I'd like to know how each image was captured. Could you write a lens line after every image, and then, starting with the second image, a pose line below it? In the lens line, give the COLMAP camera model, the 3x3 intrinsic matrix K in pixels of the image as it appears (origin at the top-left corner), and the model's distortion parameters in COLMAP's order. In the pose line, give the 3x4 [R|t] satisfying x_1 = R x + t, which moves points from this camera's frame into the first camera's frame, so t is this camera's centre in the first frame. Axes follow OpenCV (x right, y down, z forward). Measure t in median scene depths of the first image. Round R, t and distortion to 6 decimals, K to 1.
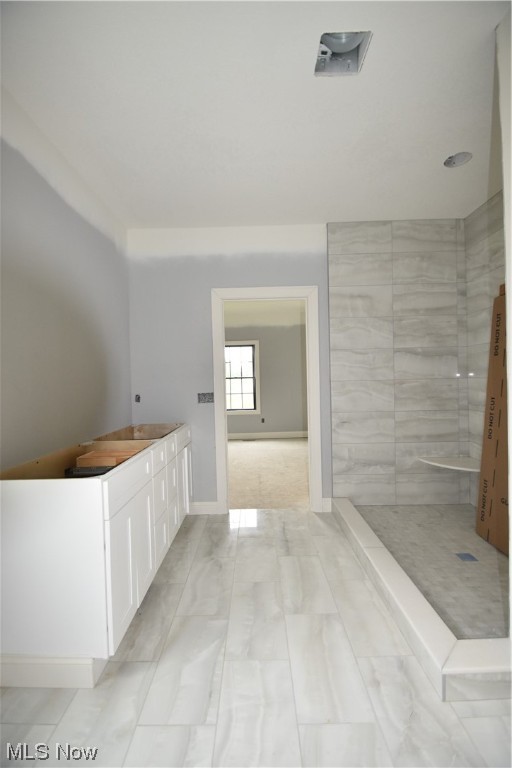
lens RADIAL K [[336.8, 0, 256.0], [0, 336.8, 384.0], [0, 0, 1]] dist [0.017654, -0.017558]
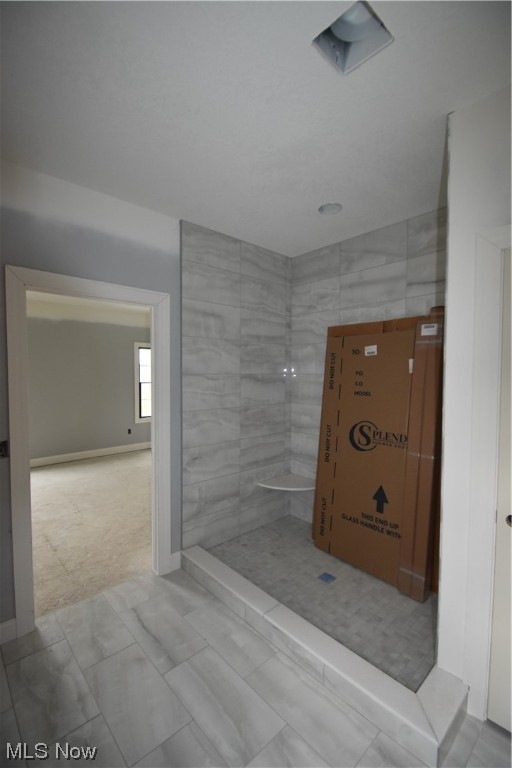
lens RADIAL K [[336.8, 0, 256.0], [0, 336.8, 384.0], [0, 0, 1]] dist [0.017654, -0.017558]
pose [[0.735632, 0.006074, 0.677355, -0.209748], [-0.014666, 0.999868, 0.006961, -0.085033], [-0.677223, -0.015055, 0.735624, 0.264342]]
